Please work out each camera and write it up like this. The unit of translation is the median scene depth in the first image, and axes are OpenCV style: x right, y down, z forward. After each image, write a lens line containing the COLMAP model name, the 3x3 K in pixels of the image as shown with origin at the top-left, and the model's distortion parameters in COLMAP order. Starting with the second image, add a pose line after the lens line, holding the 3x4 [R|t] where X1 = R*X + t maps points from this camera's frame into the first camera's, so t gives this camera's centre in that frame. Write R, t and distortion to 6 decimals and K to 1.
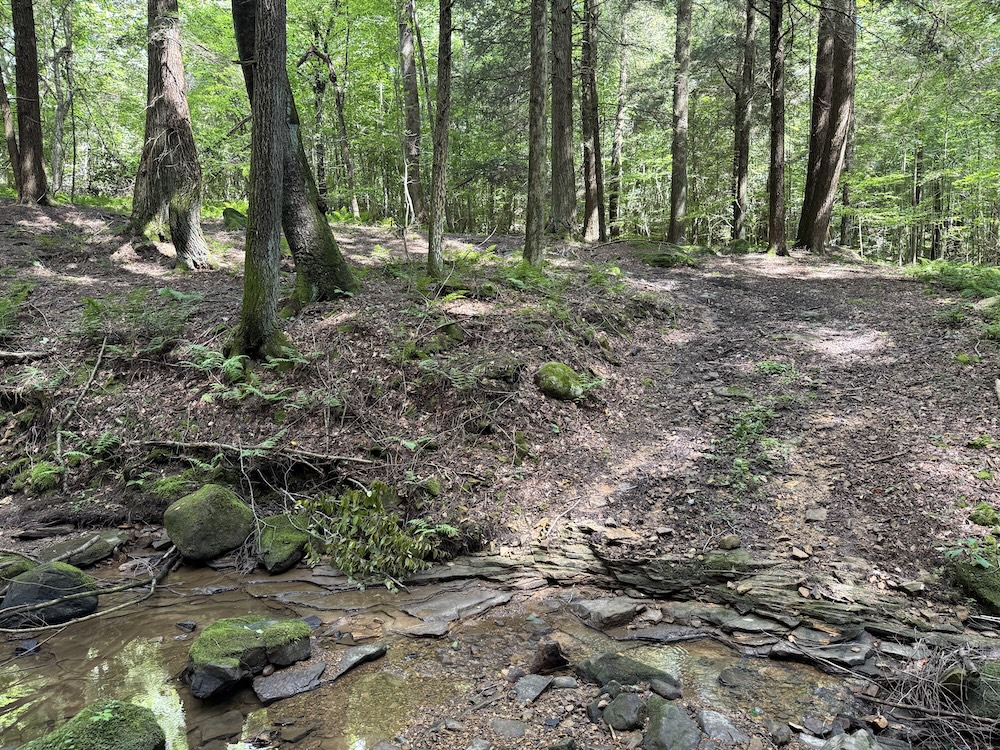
lens RADIAL K [[709.4, 0, 506.4], [0, 709.4, 379.0], [0, 0, 1]] dist [0.008386, -0.001199]
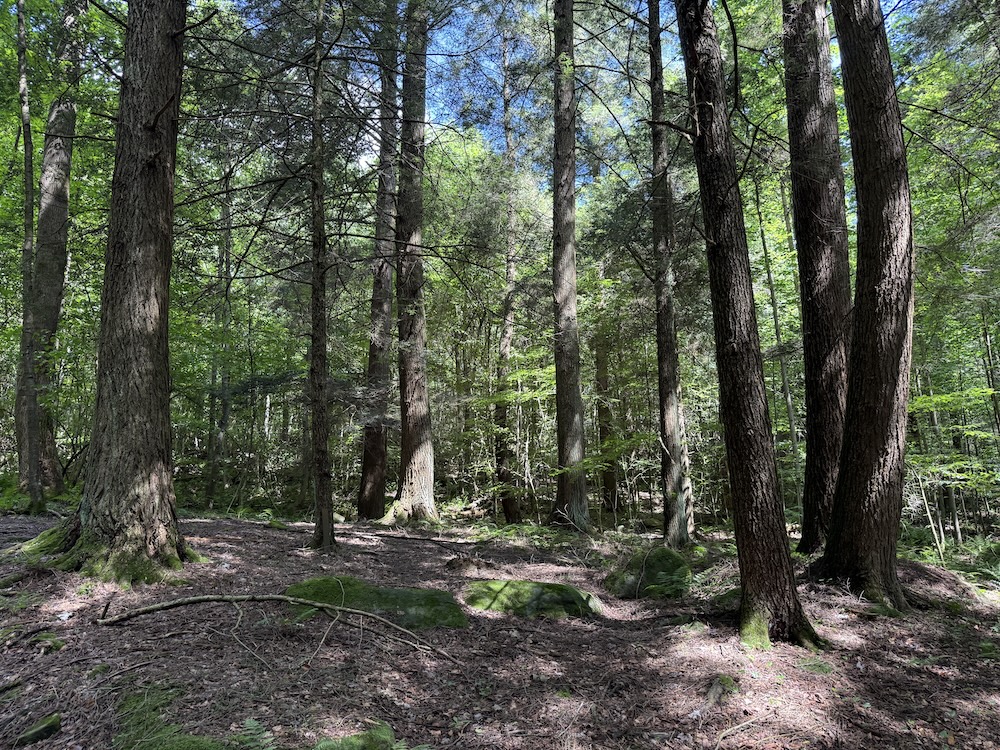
lens RADIAL K [[709.4, 0, 495.0], [0, 709.4, 375.9], [0, 0, 1]] dist [0.008386, -0.001199]
pose [[0.999294, -0.001526, 0.037534, 0.211282], [0.013280, 0.949011, -0.314963, -0.153439], [-0.035140, 0.315239, 0.948362, 0.573631]]
